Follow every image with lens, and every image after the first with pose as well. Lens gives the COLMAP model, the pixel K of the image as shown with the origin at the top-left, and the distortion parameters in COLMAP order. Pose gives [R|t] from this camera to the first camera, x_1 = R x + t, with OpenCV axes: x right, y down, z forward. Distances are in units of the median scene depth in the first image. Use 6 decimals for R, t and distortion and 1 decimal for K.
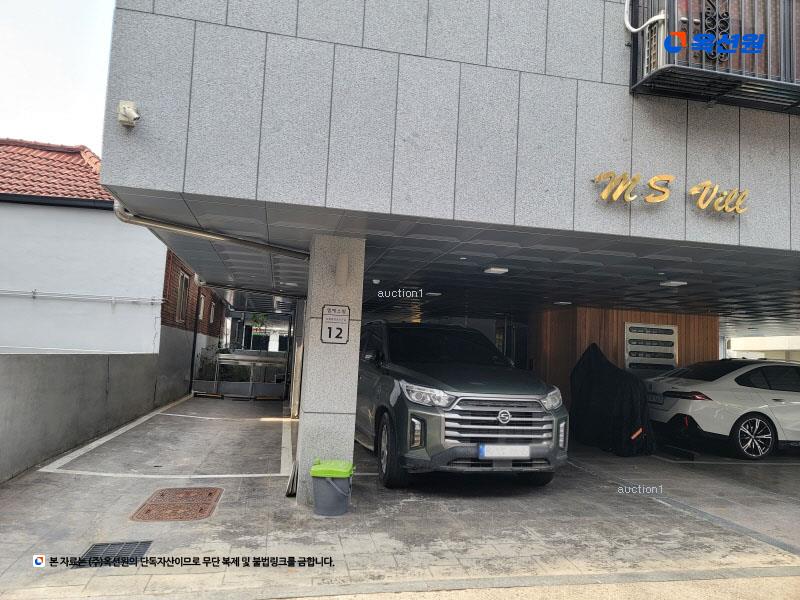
lens RADIAL K [[577.9, 0, 400.0], [0, 577.9, 300.0], [0, 0, 1]] dist [0.100836, -0.112094]
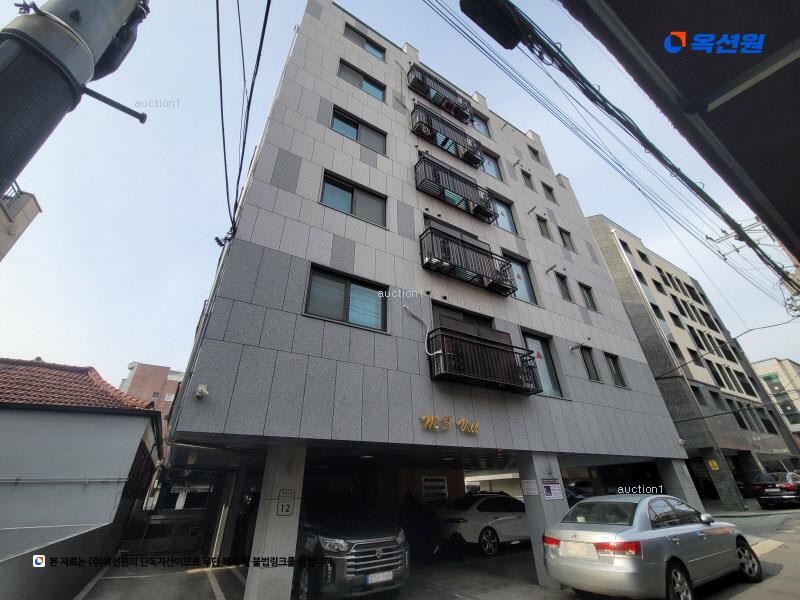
lens RADIAL K [[323.5, 0, 400.0], [0, 323.5, 300.0], [0, 0, 1]] dist [-0.004502, 0.000570]
pose [[0.937784, 0.112296, 0.328557, -0.172494], [0.037374, 0.908113, -0.417054, -0.090190], [-0.345201, 0.403386, 0.847417, -0.179740]]
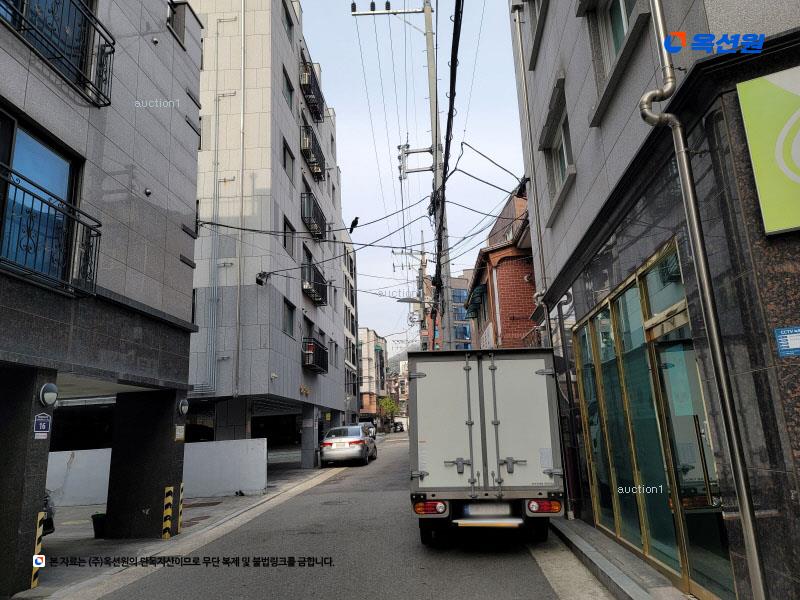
lens RADIAL K [[577.9, 0, 400.0], [0, 577.9, 300.0], [0, 0, 1]] dist [0.100836, -0.112094]
pose [[0.245002, 0.158576, 0.956466, -3.089118], [-0.036378, 0.987342, -0.154376, -0.180942], [-0.968840, 0.003028, 0.247670, -0.630973]]
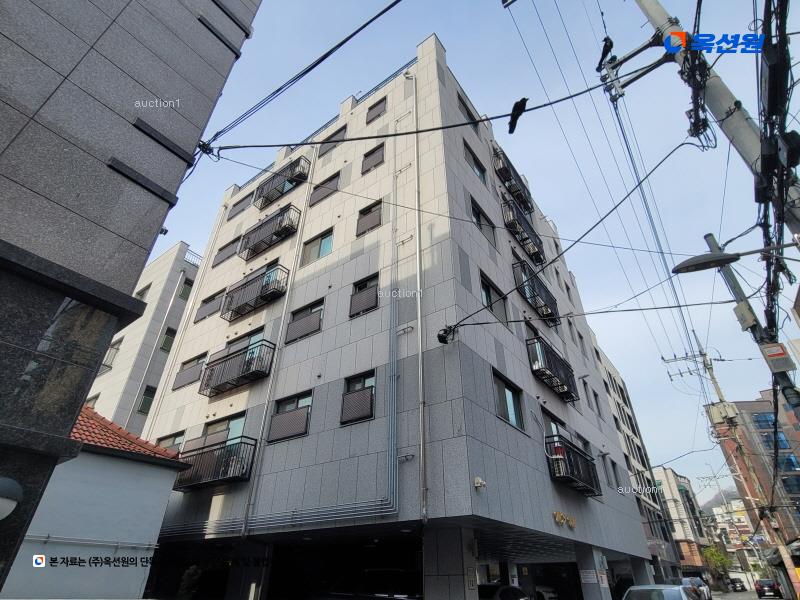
lens RADIAL K [[422.1, 0, 400.0], [0, 422.1, 300.0], [0, 0, 1]] dist [0.000107, -0.001562]
pose [[0.740450, 0.343813, 0.577517, -1.453375], [-0.038082, 0.879339, -0.474671, -0.103027], [-0.671032, 0.329477, 0.664200, -0.141721]]
